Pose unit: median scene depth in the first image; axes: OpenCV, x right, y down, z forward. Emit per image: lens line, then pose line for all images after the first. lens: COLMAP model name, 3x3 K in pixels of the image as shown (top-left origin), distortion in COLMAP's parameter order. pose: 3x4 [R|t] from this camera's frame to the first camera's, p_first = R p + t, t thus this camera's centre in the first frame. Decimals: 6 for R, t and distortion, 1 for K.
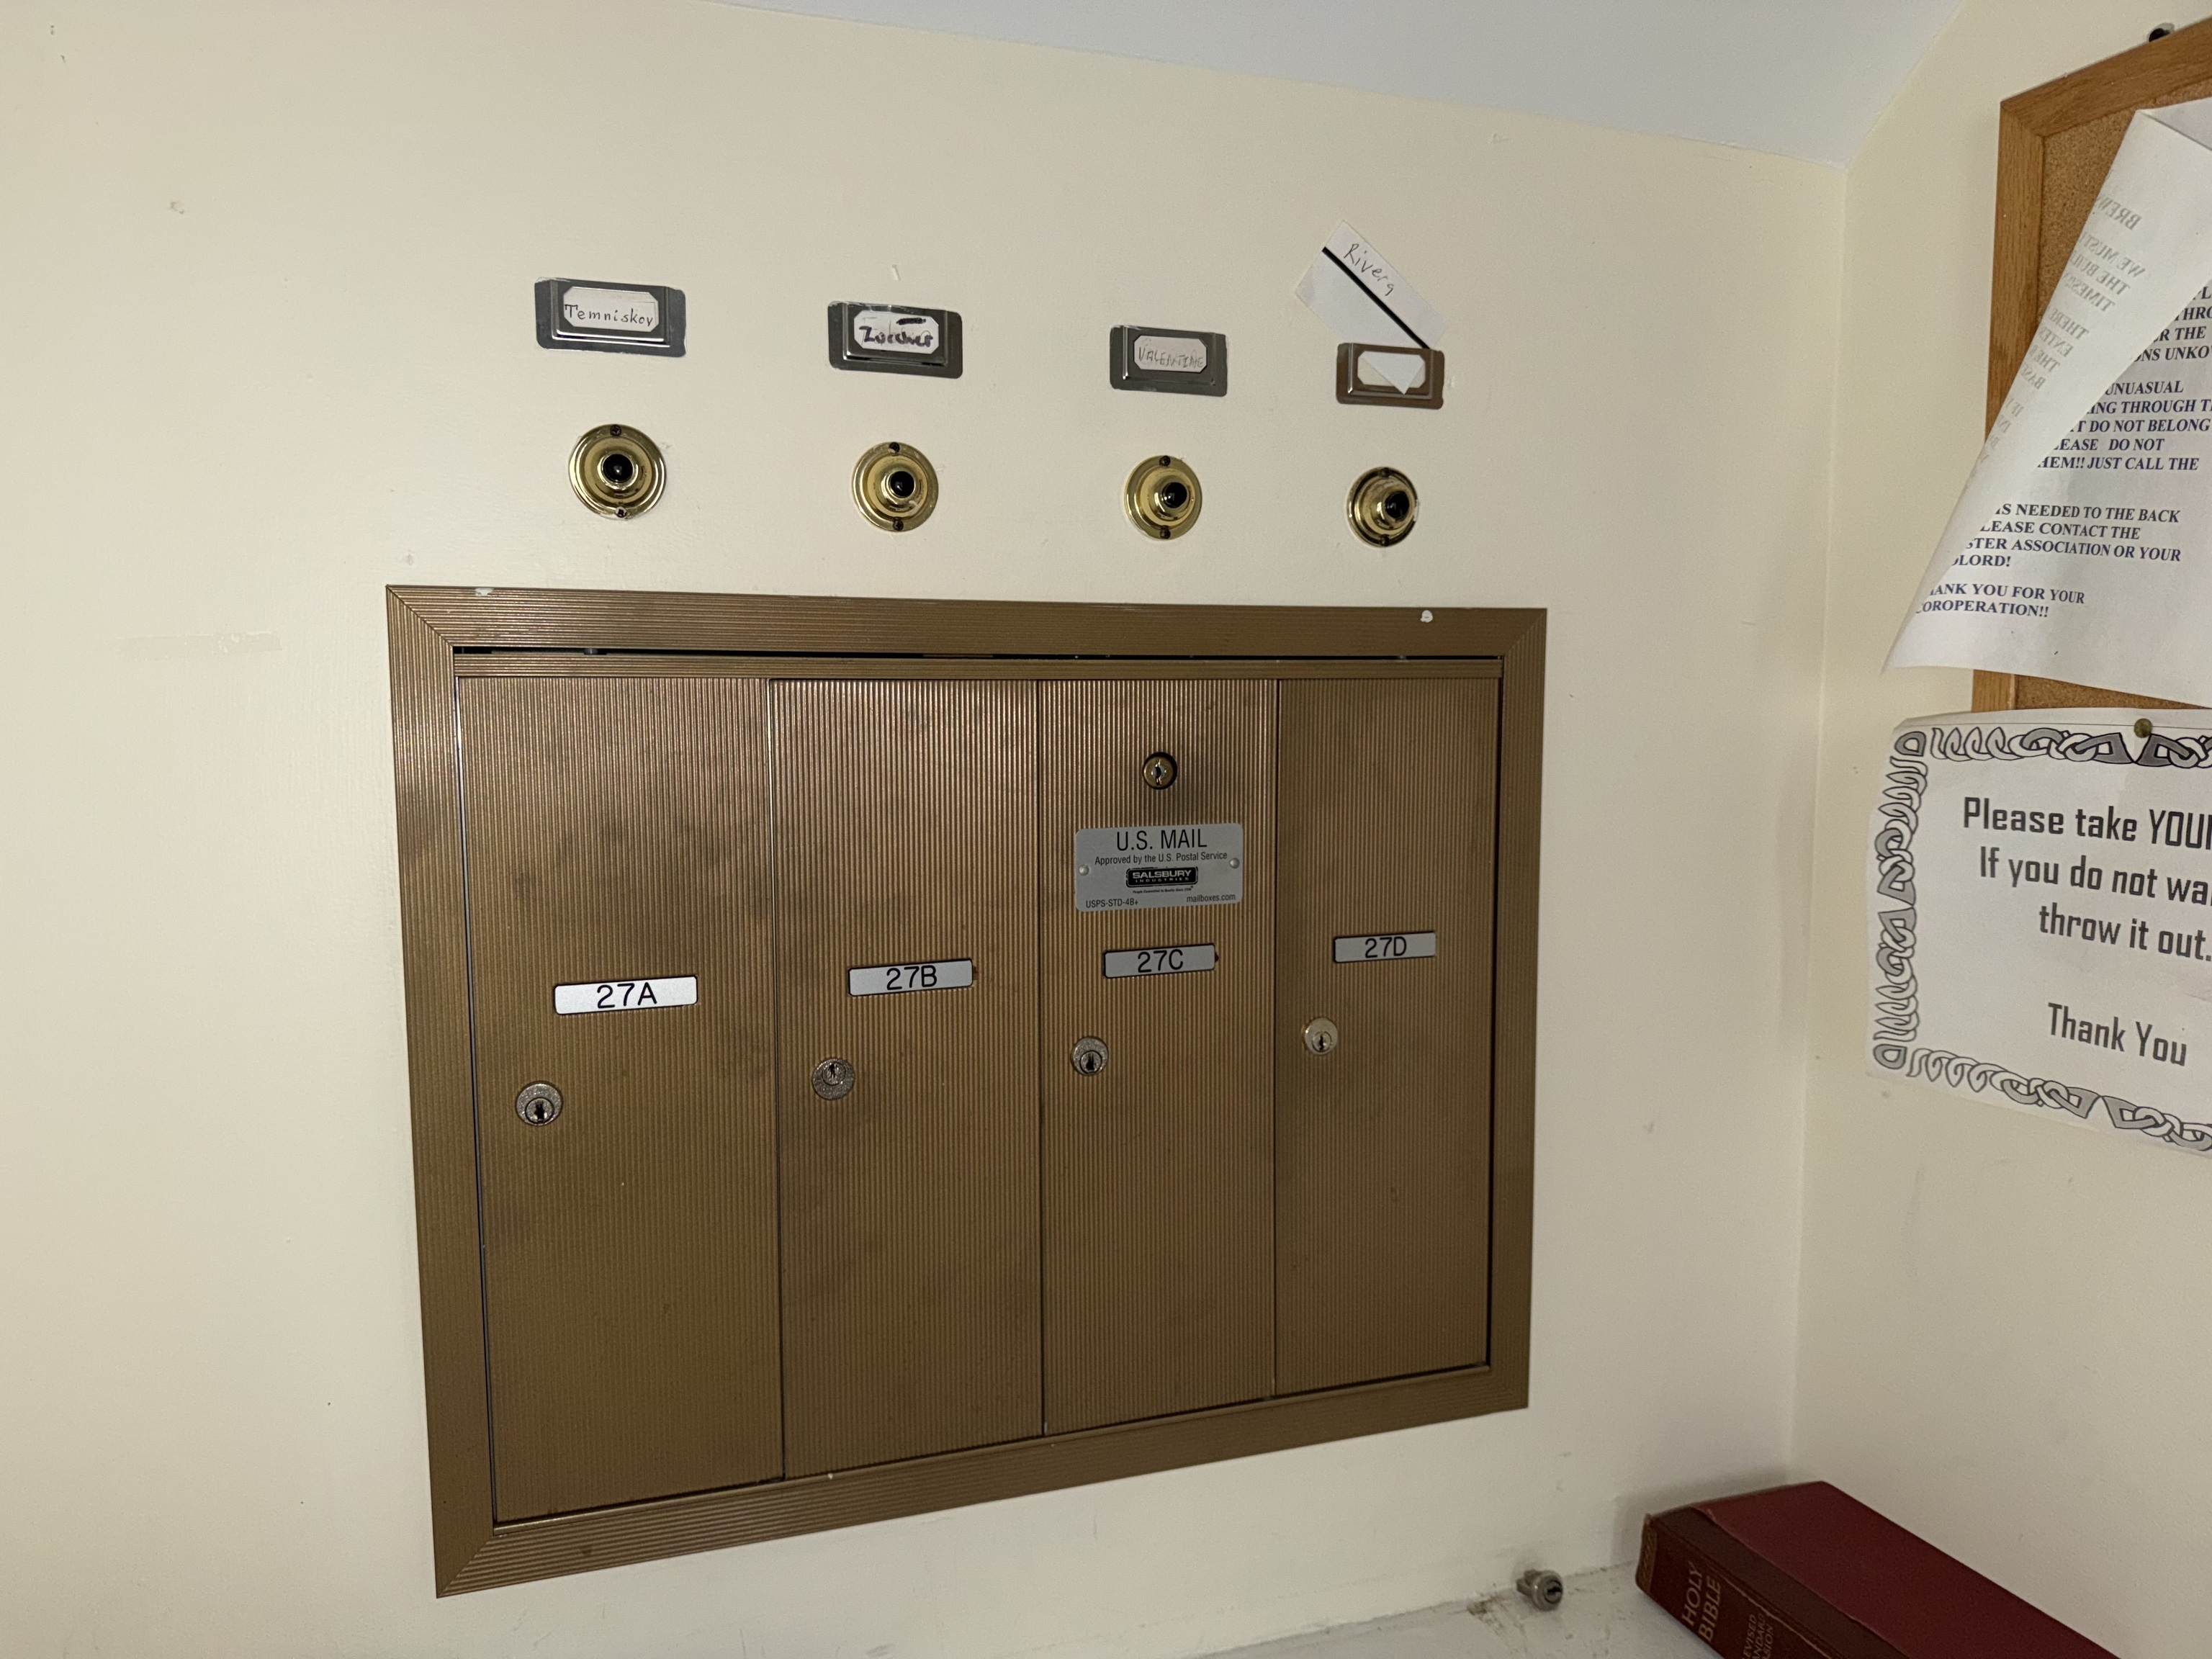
lens RADIAL K [[1559.7, 0, 1107.1], [0, 1559.7, 823.4], [0, 0, 1]] dist [0.006270, -0.001535]
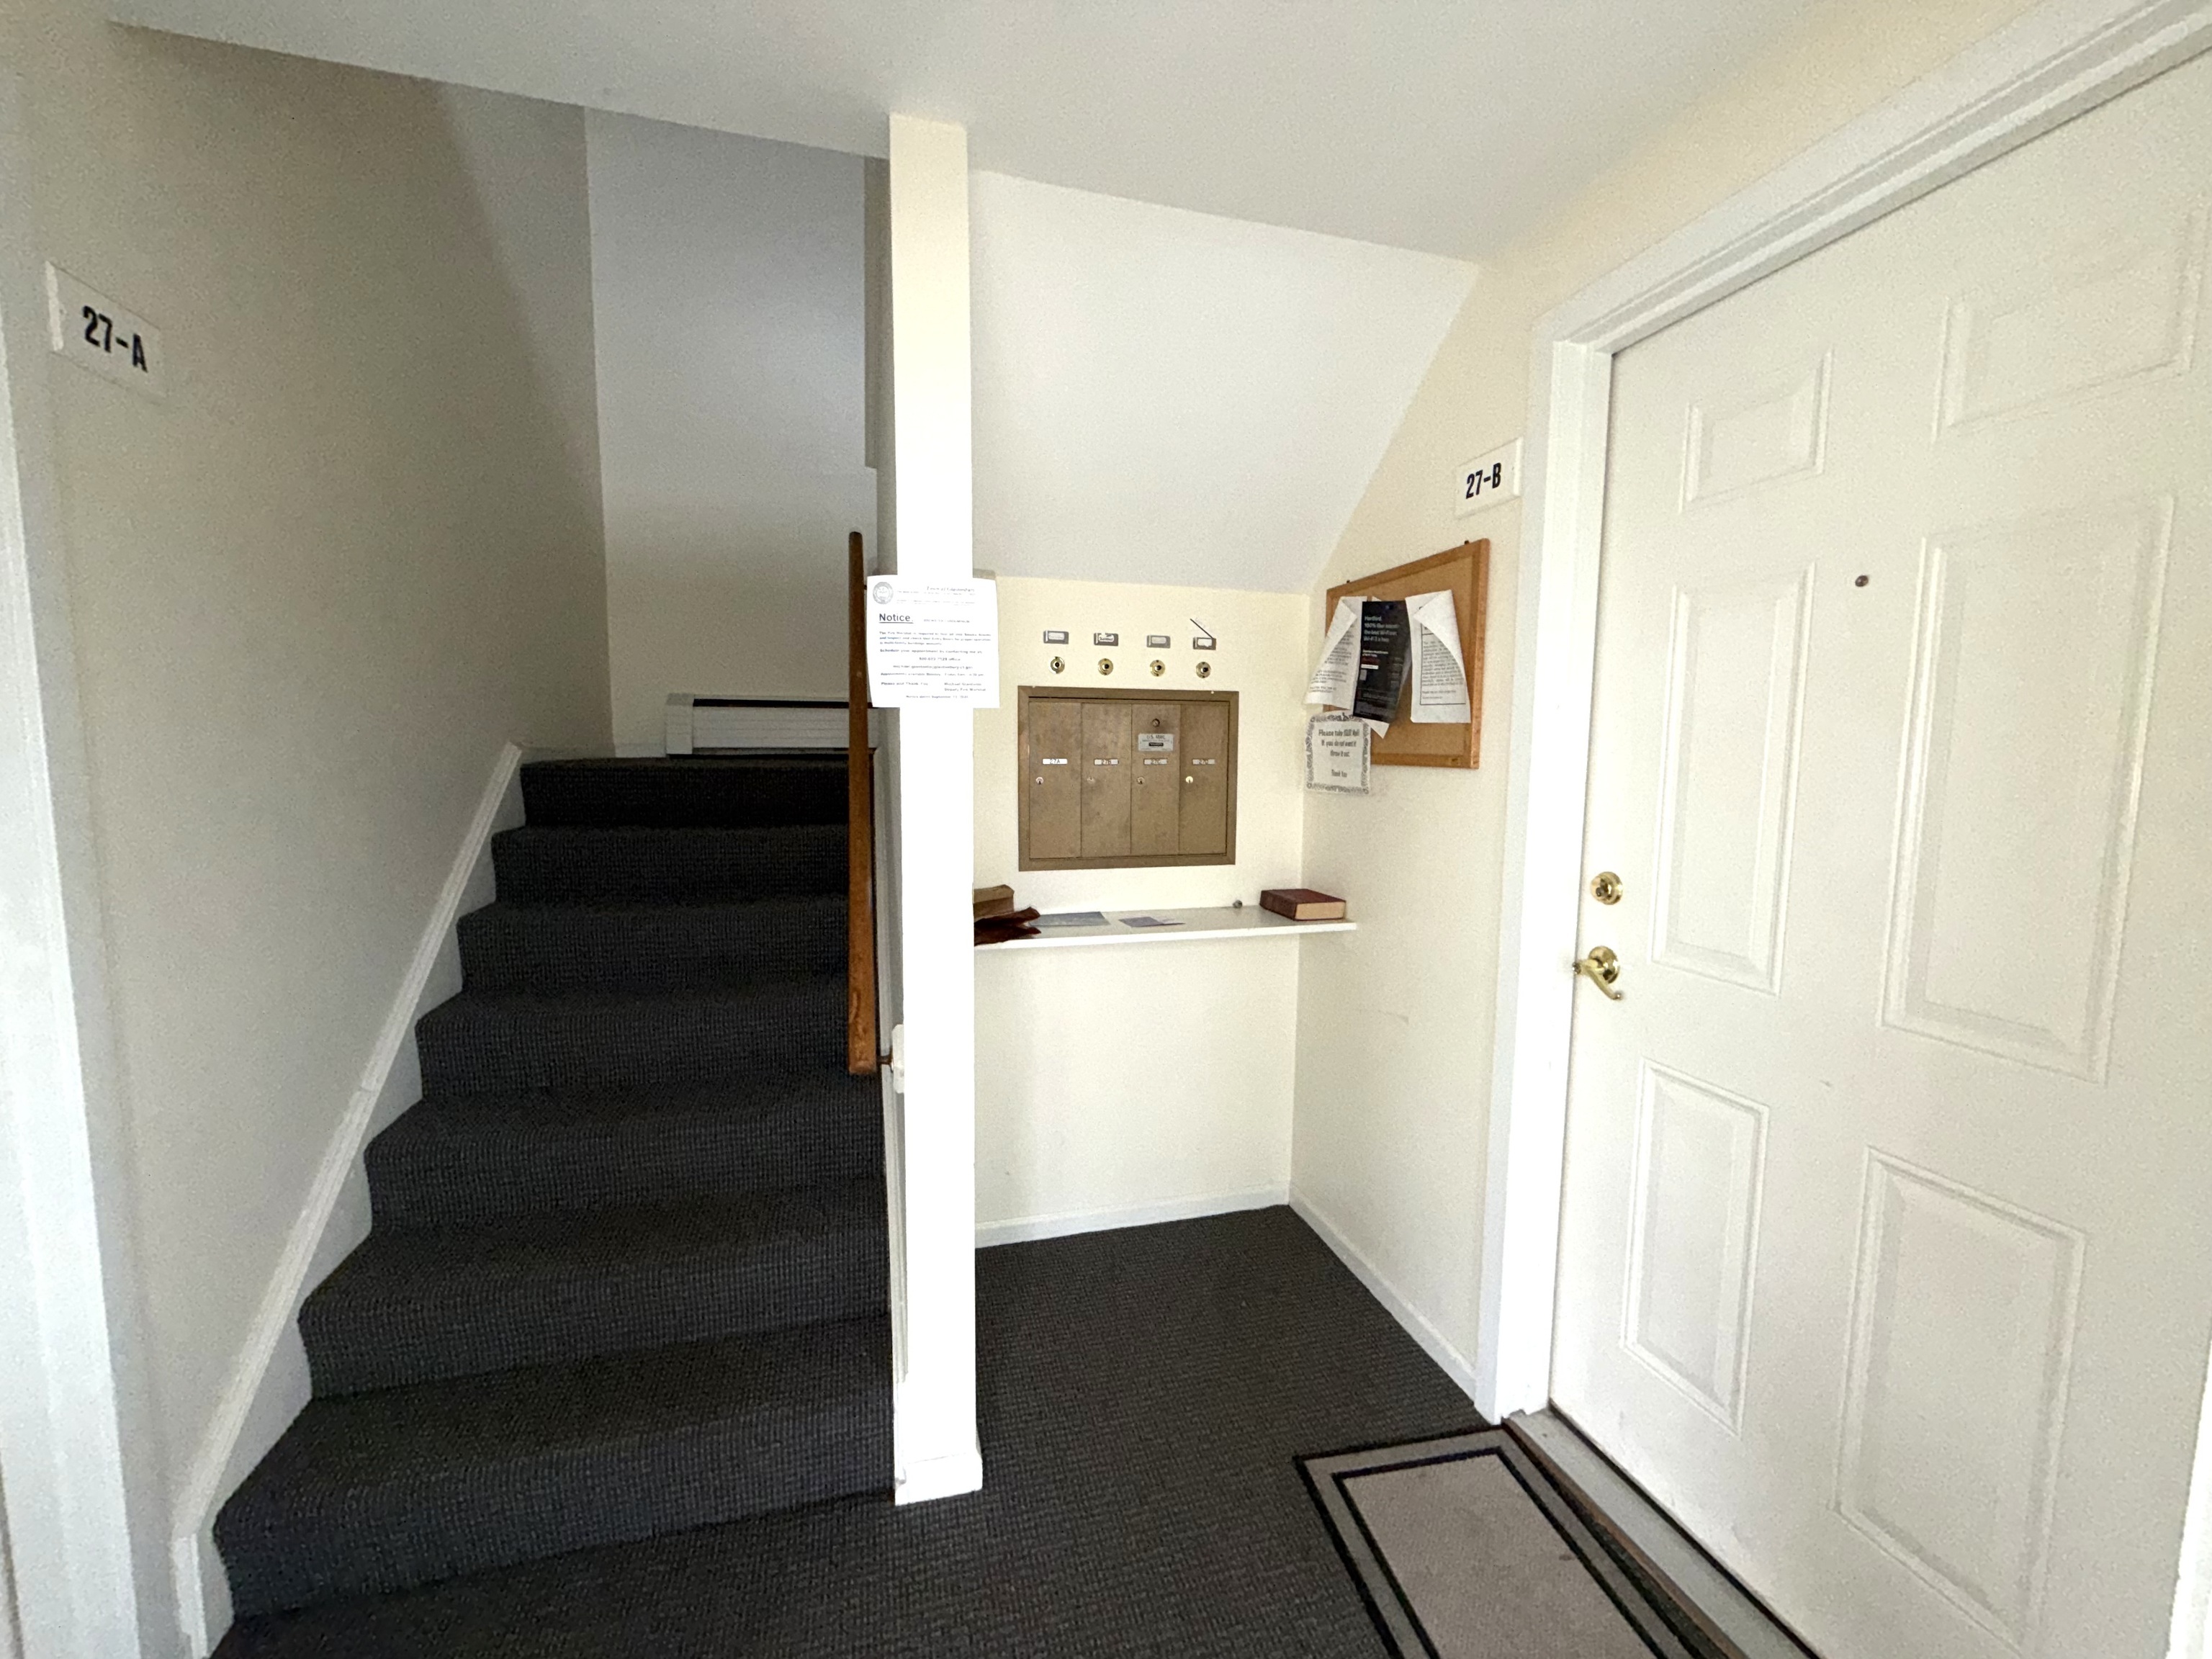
lens RADIAL K [[881.3, 0, 1109.3], [0, 881.3, 818.8], [0, 0, 1]] dist [-0.000374, 0.000106]
pose [[0.996843, 0.016084, -0.077748, 0.110106], [-0.016270, 0.999866, -0.001761, 0.282842], [0.077710, 0.003021, 0.996971, -1.839844]]
